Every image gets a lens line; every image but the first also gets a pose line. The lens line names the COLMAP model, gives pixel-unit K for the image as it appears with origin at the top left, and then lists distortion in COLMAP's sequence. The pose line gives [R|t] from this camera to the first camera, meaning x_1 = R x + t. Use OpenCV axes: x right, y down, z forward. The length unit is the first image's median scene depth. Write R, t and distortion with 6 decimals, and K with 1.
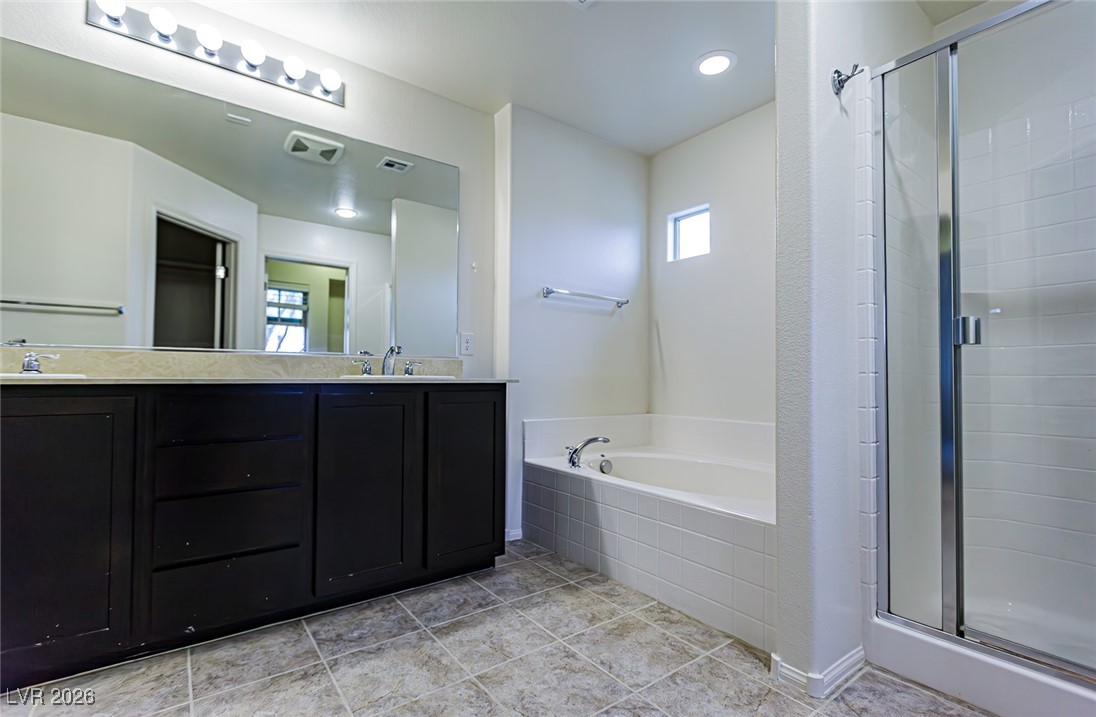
lens RADIAL K [[493.4, 0, 548.0], [0, 493.4, 358.5], [0, 0, 1]] dist [-0.001321, -0.000715]
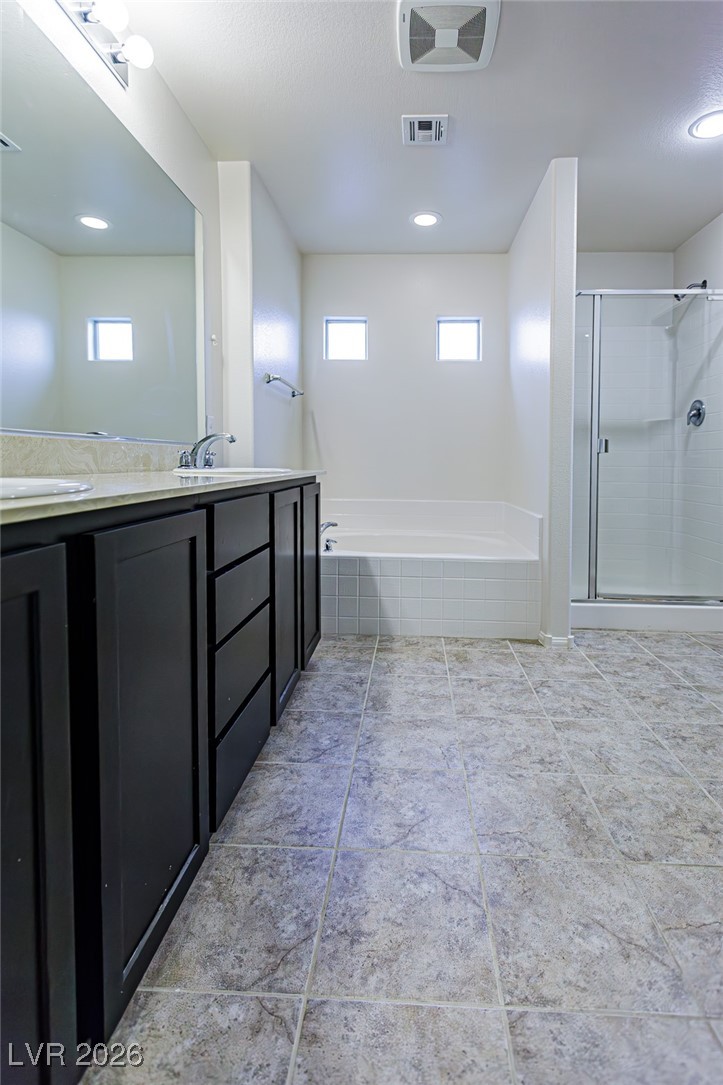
lens RADIAL K [[507.4, 0, 395.5], [0, 507.4, 481.1], [0, 0, 1]] dist [0.002673, 0.000013]
pose [[0.631163, -0.028418, 0.775130, -1.082408], [-0.035353, 0.997236, 0.065347, -0.015410], [-0.774844, -0.068648, 0.628414, 0.317990]]
